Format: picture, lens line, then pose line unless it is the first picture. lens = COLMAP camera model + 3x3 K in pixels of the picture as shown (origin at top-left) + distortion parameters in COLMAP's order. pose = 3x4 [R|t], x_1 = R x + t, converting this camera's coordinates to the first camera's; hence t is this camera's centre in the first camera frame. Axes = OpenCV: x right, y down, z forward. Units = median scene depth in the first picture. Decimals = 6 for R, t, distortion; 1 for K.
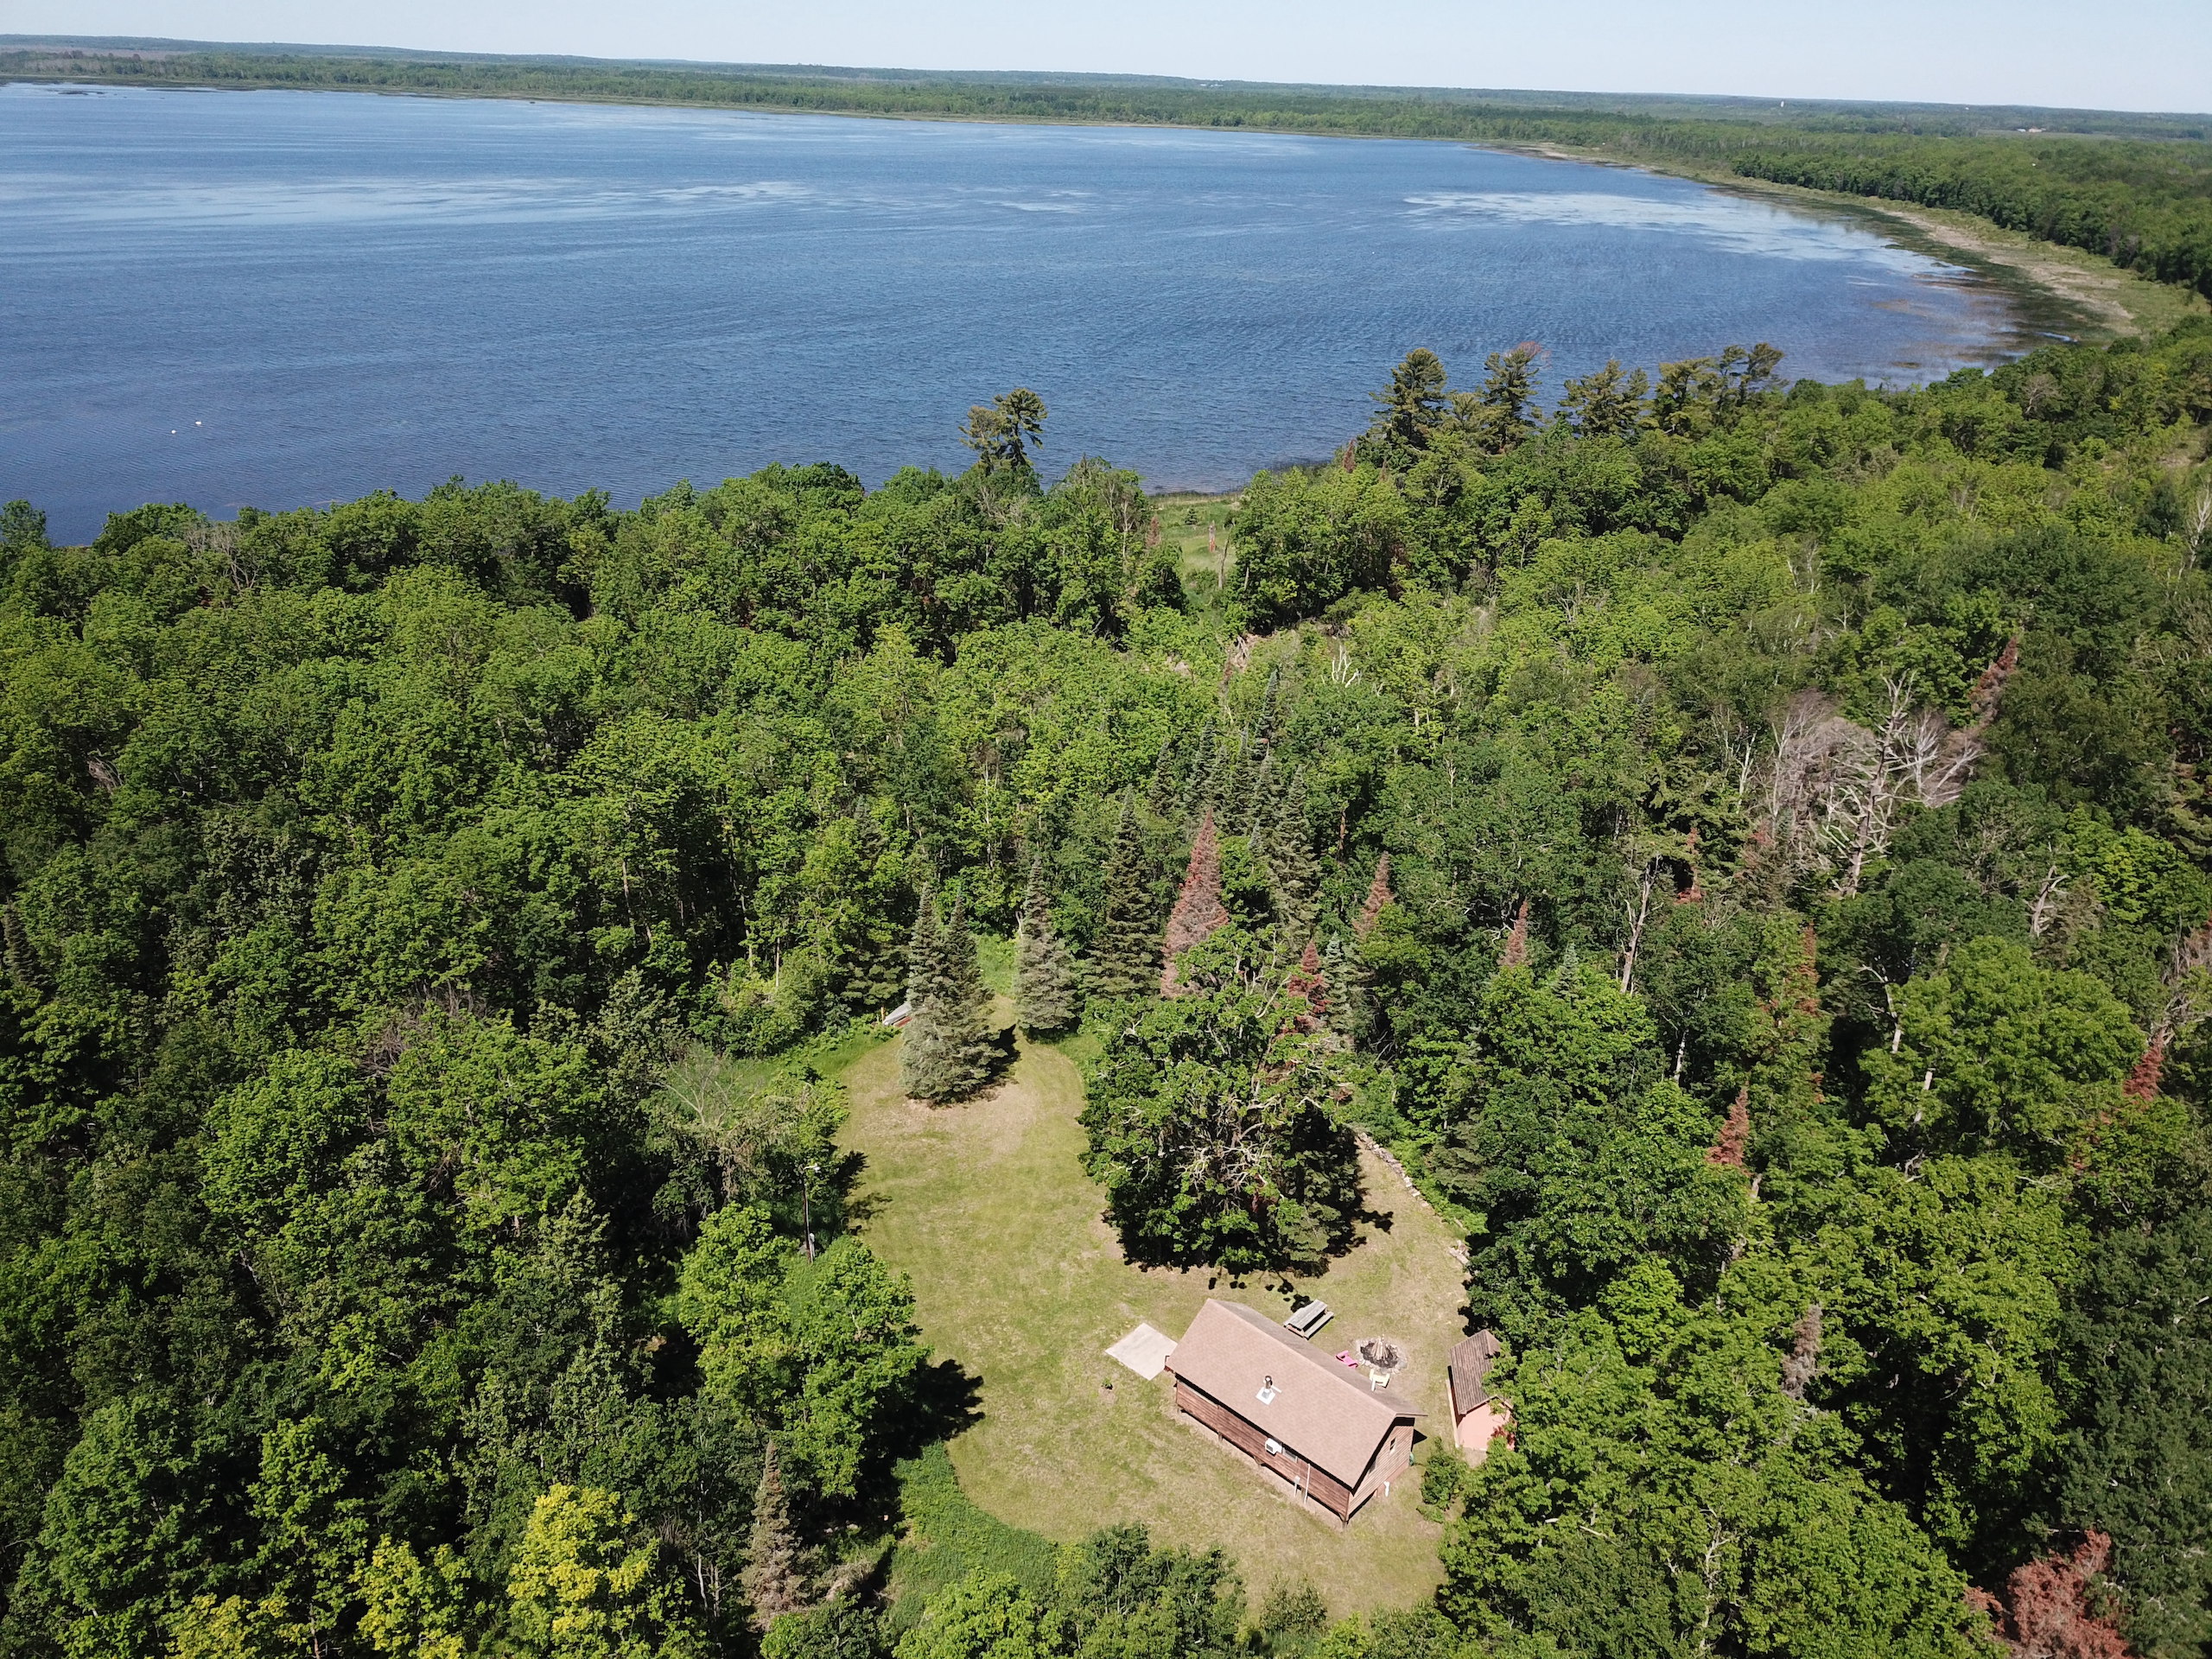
lens RADIAL K [[1690.8, 0, 1094.2], [0, 1690.8, 792.5], [0, 0, 1]] dist [0.002659, -0.011857]
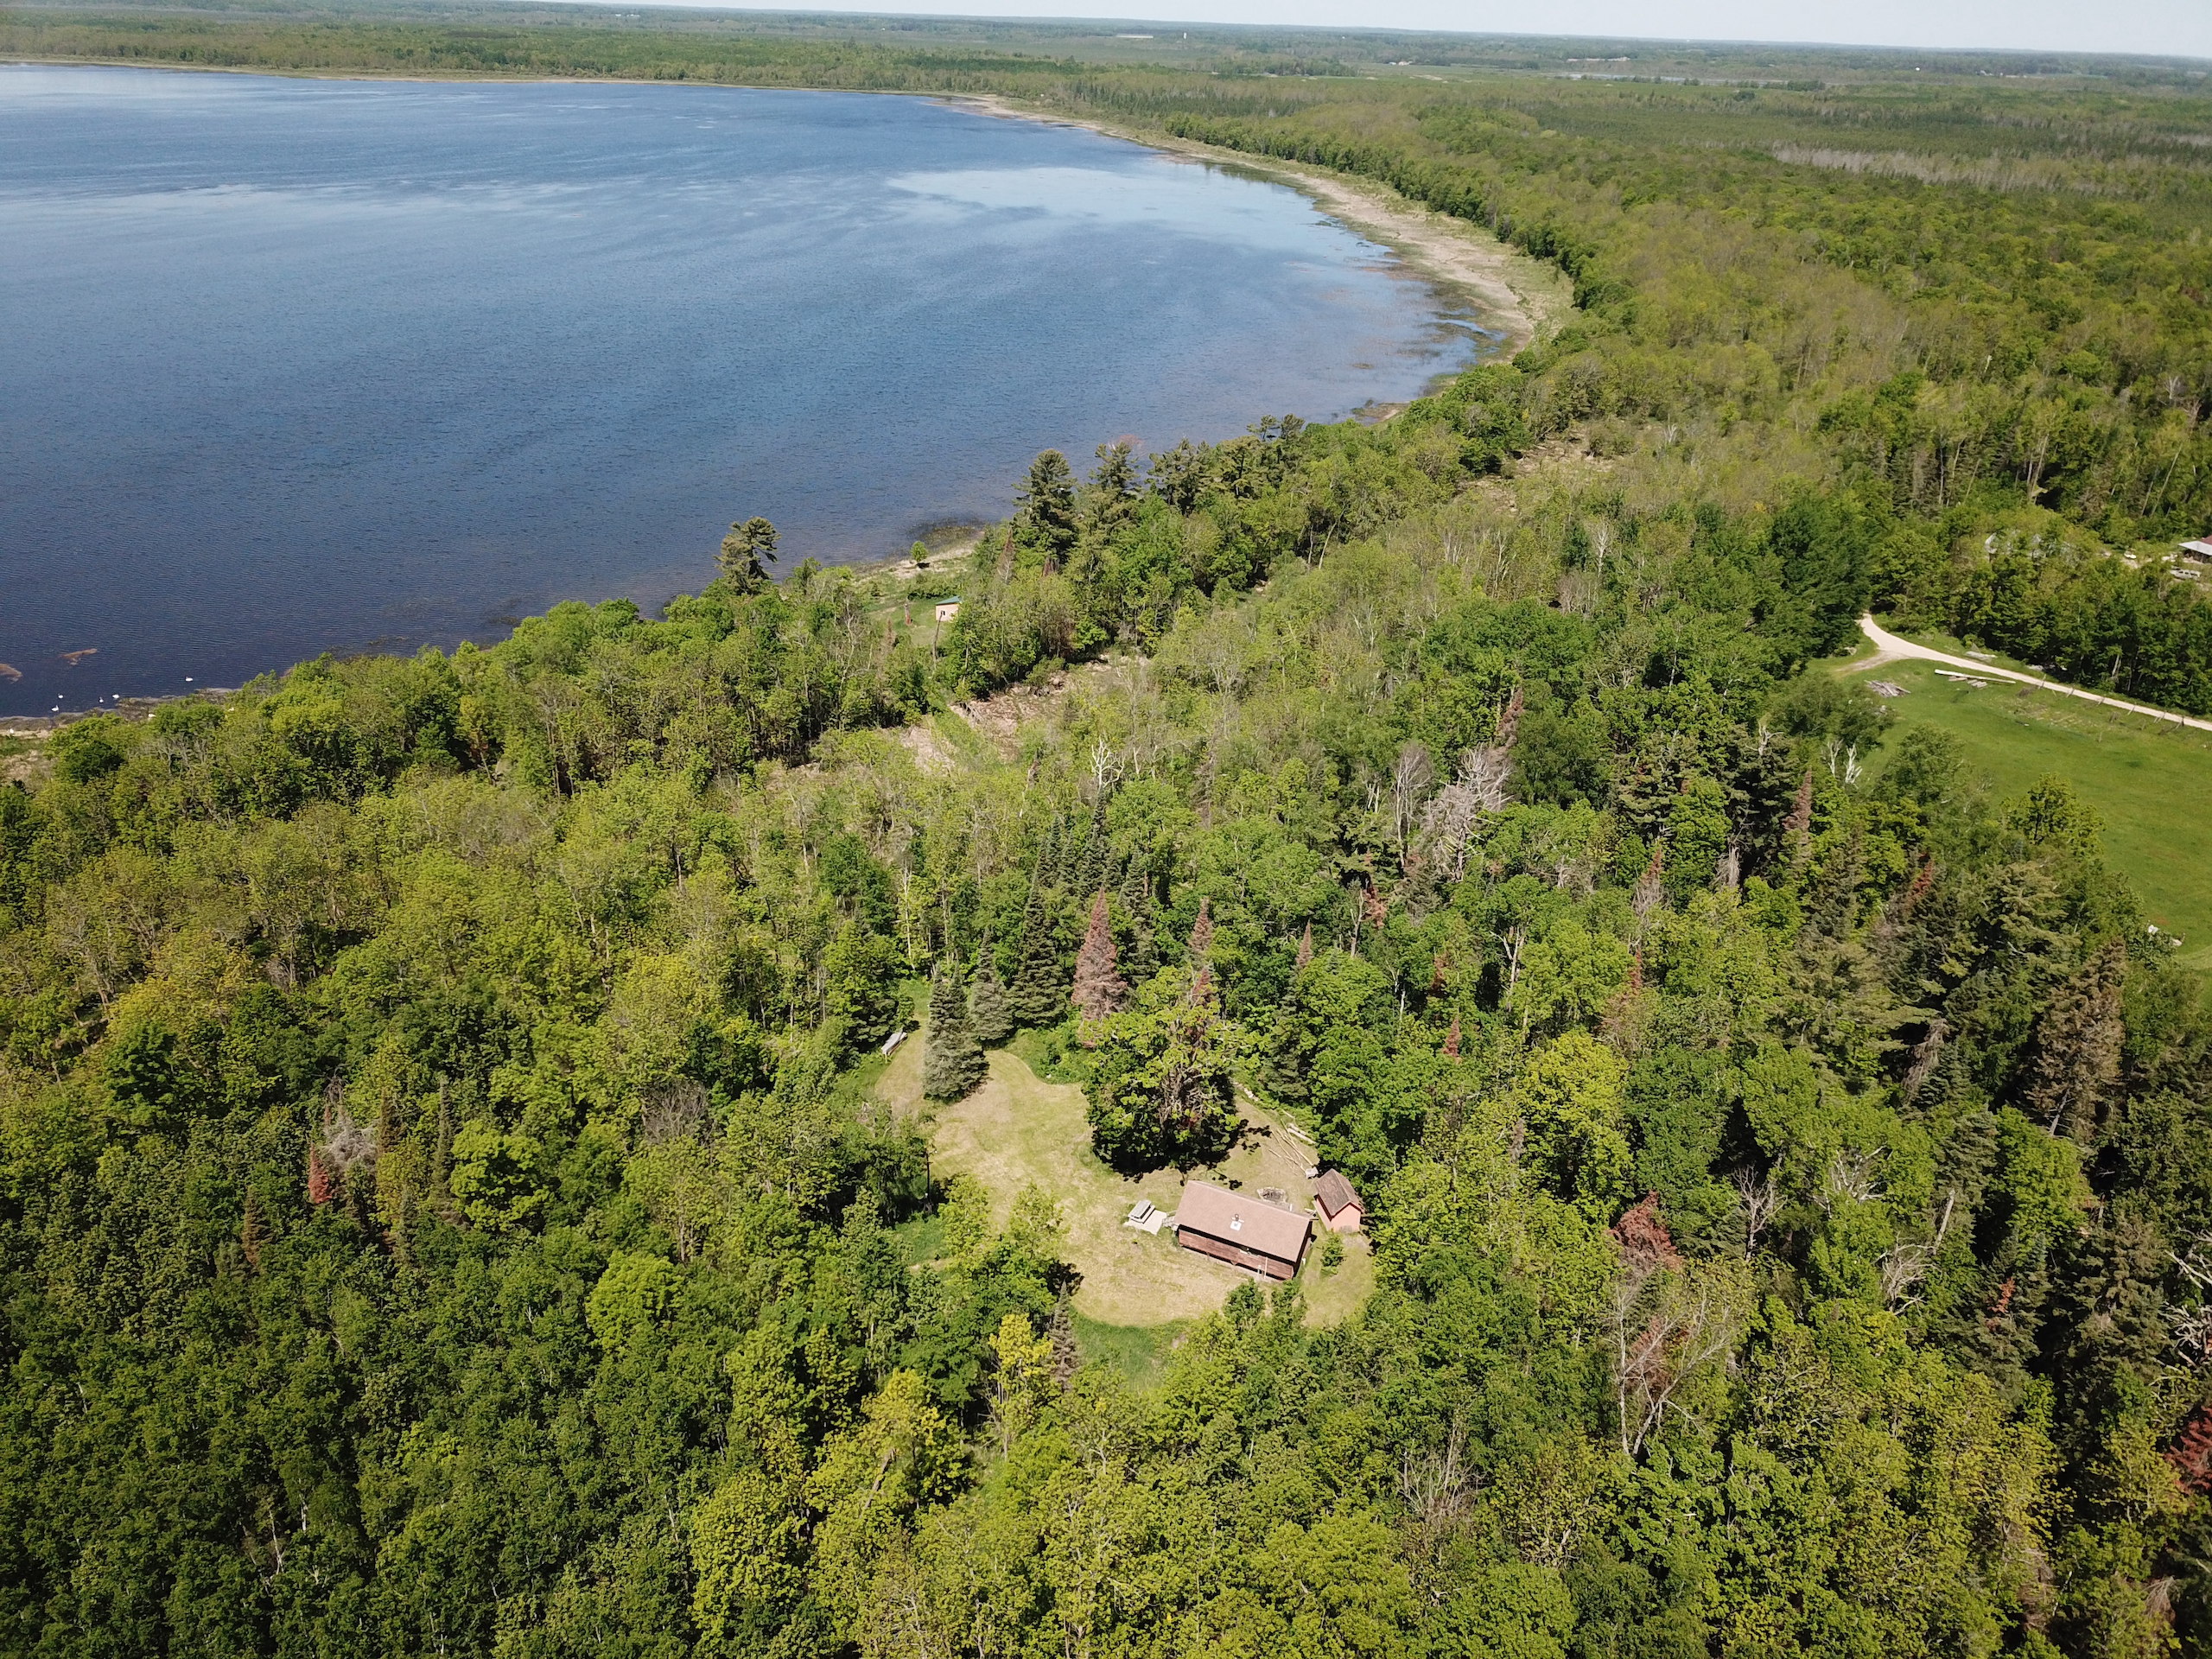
lens RADIAL K [[1690.8, 0, 1094.2], [0, 1690.8, 792.5], [0, 0, 1]] dist [0.002659, -0.011857]
pose [[0.951318, -0.126363, 0.281117, -0.337714], [0.115692, 0.991799, 0.054309, -0.149219], [-0.285675, -0.019142, 0.958136, -0.466598]]
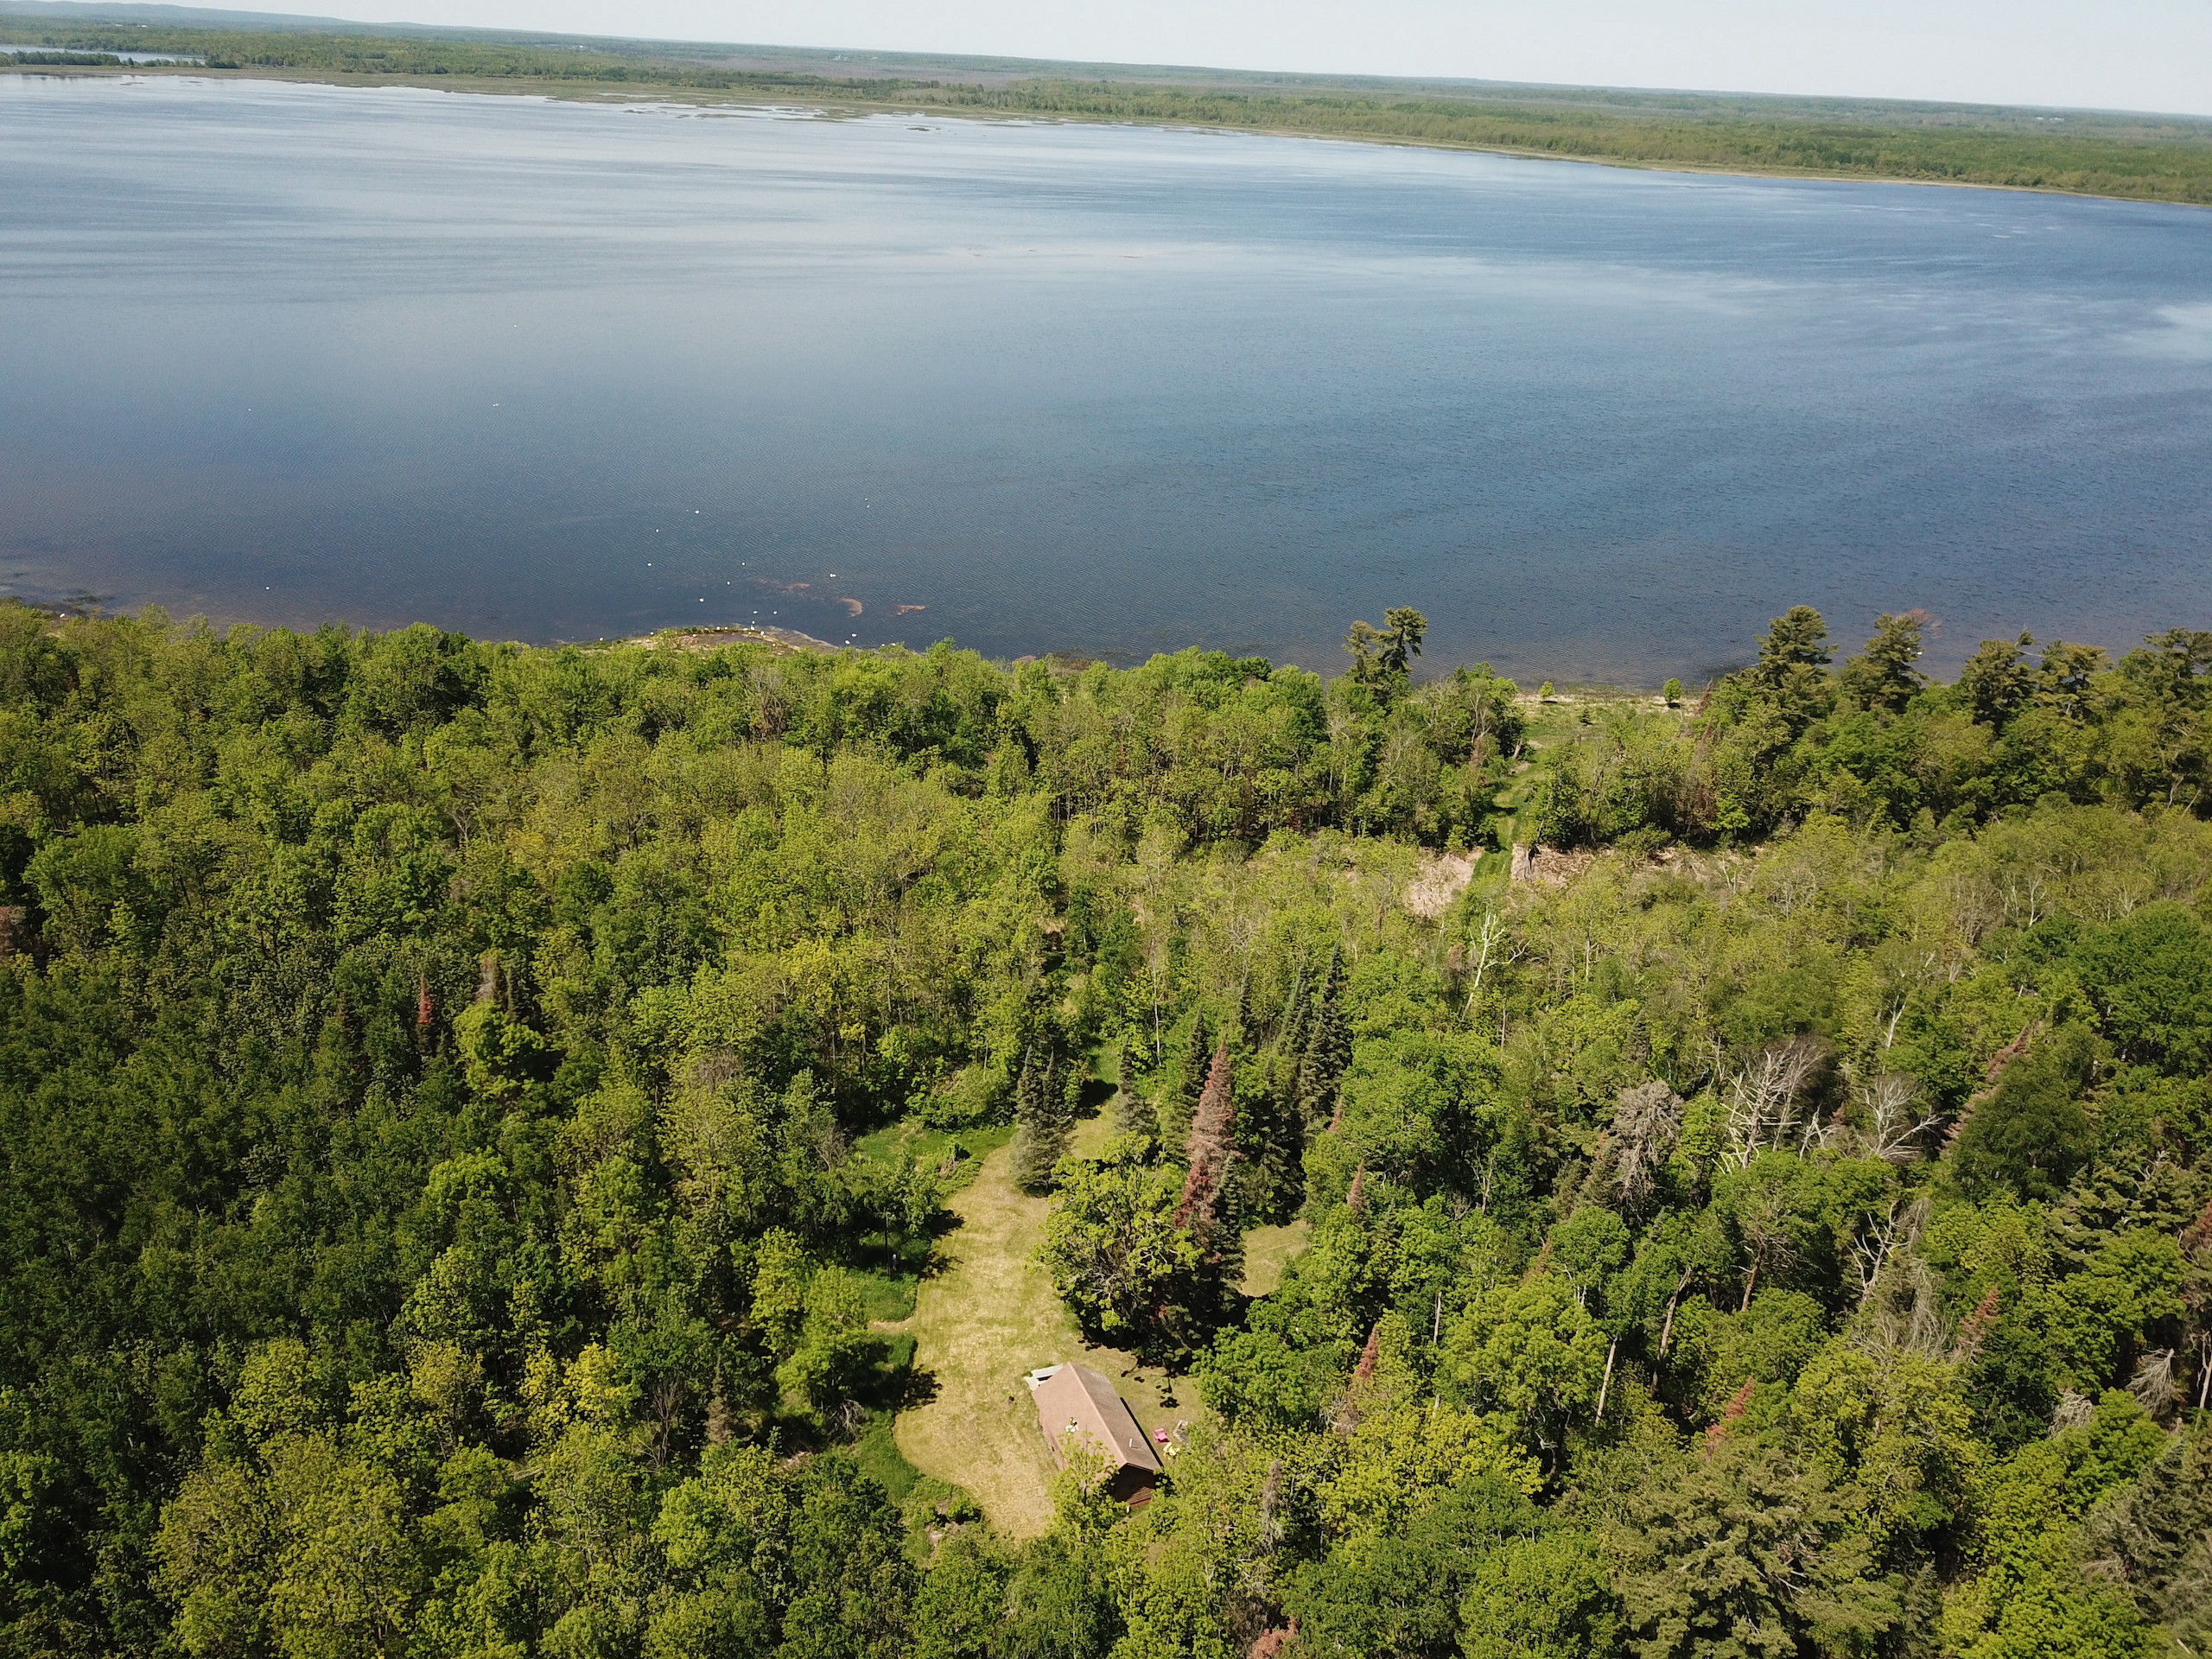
lens RADIAL K [[1690.8, 0, 1094.2], [0, 1690.8, 792.5], [0, 0, 1]] dist [0.002659, -0.011857]
pose [[0.910959, 0.169775, -0.375939, 0.421789], [-0.172984, 0.984595, 0.025479, -0.191468], [0.374474, 0.041821, 0.926294, -0.339124]]
